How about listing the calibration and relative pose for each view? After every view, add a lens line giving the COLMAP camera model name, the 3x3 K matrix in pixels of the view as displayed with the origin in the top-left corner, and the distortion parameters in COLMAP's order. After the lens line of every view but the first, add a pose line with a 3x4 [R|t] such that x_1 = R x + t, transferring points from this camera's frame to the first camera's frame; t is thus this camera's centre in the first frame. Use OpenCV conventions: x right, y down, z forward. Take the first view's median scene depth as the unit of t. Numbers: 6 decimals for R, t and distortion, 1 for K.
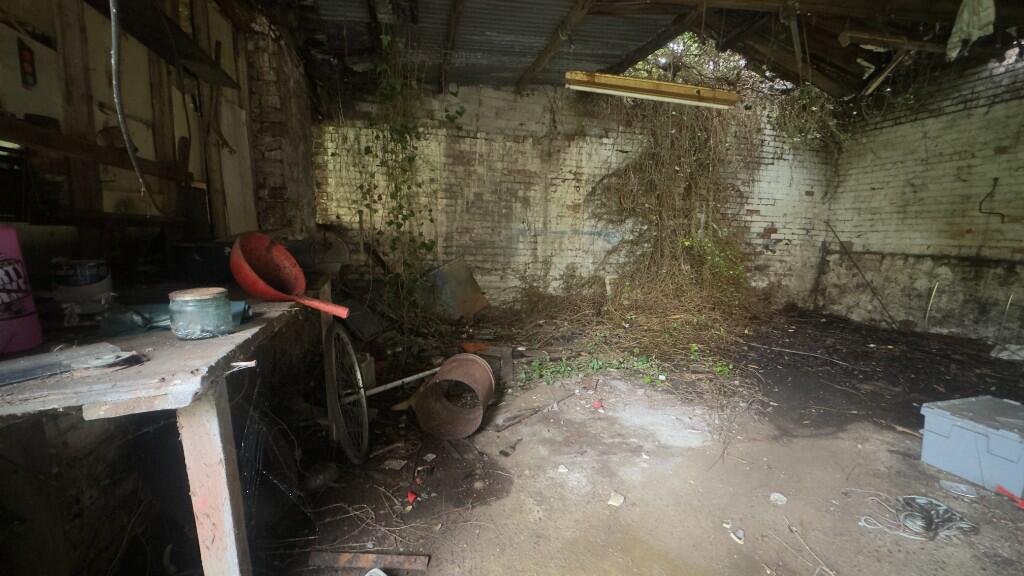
lens RADIAL K [[407.8, 0, 510.3], [0, 407.8, 288.2], [0, 0, 1]] dist [-0.002375, 0.000727]
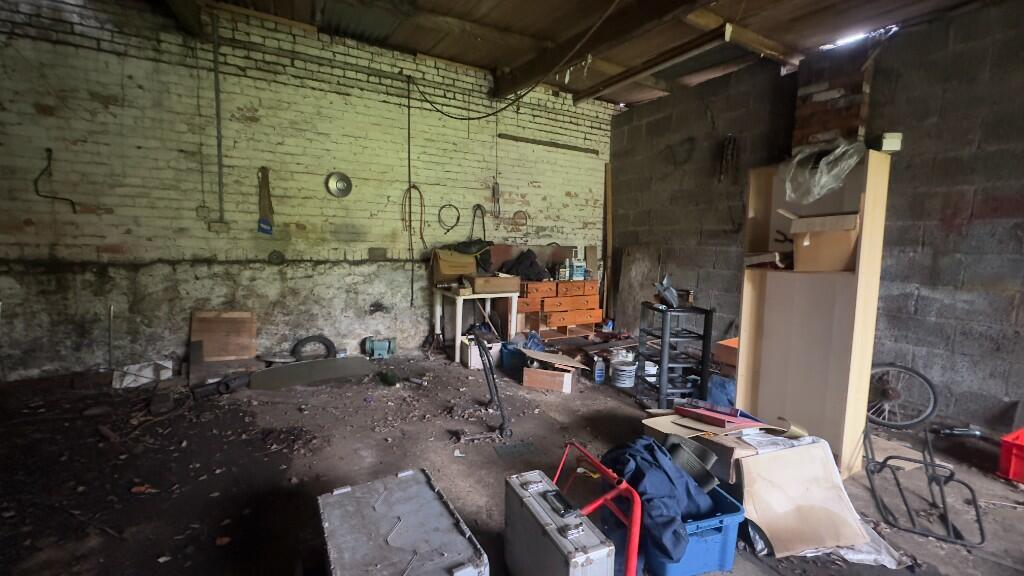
lens RADIAL K [[407.8, 0, 511.7], [0, 407.8, 287.5], [0, 0, 1]] dist [-0.002375, 0.000727]
pose [[-0.253163, -0.130288, 0.958610, 0.235890], [0.095452, 0.982691, 0.158769, -0.058472], [-0.962703, 0.131696, -0.236345, 0.365036]]
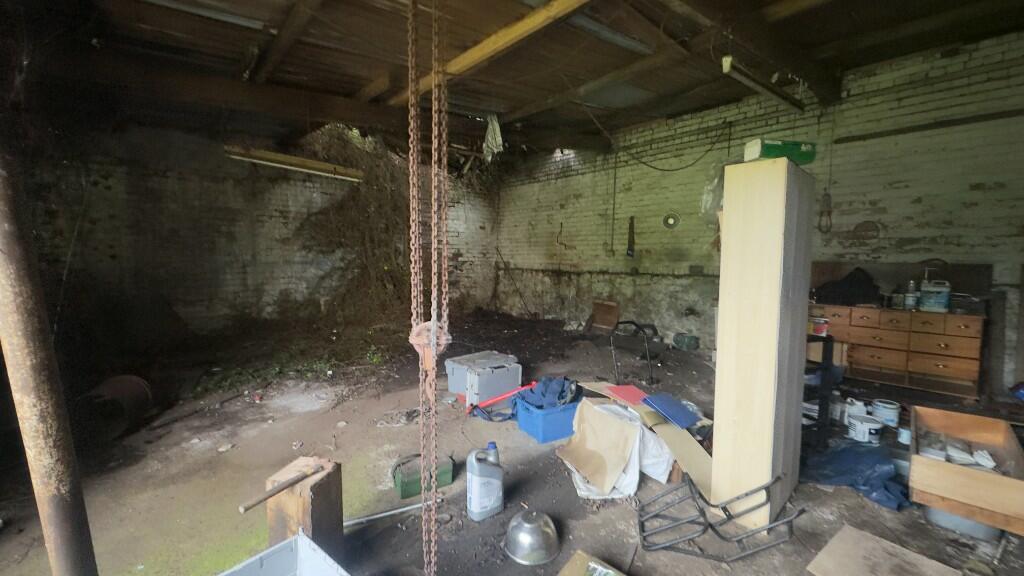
lens RADIAL K [[407.8, 0, 512.0], [0, 407.8, 287.8], [0, 0, 1]] dist [-0.002375, 0.000727]
pose [[0.877590, -0.063882, 0.475137, 0.176886], [0.083481, 0.996304, -0.020237, 0.010784], [-0.472088, 0.057425, 0.879679, -0.316952]]
